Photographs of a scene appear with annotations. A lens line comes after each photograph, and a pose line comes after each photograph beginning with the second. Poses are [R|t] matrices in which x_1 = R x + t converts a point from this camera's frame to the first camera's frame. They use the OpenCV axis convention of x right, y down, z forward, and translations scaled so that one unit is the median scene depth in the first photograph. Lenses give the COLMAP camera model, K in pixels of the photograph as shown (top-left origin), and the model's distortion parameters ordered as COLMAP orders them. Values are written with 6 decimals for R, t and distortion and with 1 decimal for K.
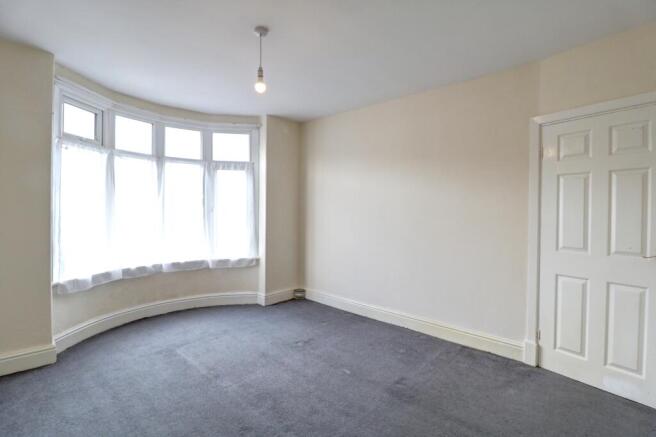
lens RADIAL K [[303.8, 0, 330.8], [0, 303.8, 216.6], [0, 0, 1]] dist [0.001285, -0.000205]
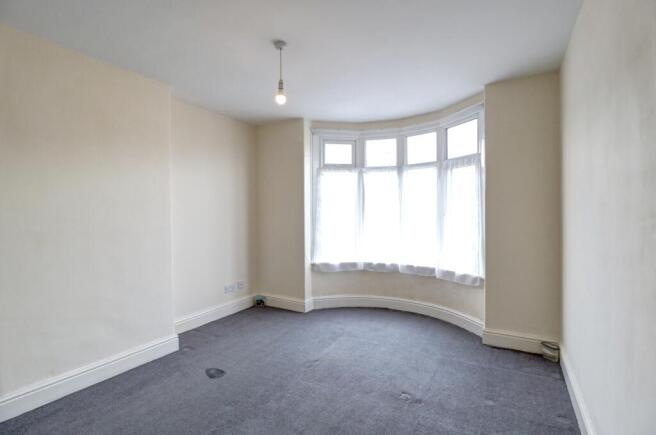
lens RADIAL K [[303.8, 0, 330.8], [0, 303.8, 215.6], [0, 0, 1]] dist [0.001285, -0.000205]
pose [[0.253752, 0.001154, -0.967269, 0.460720], [-0.010391, 0.999945, -0.001533, -0.015632], [0.967213, 0.010440, 0.253750, 0.510875]]
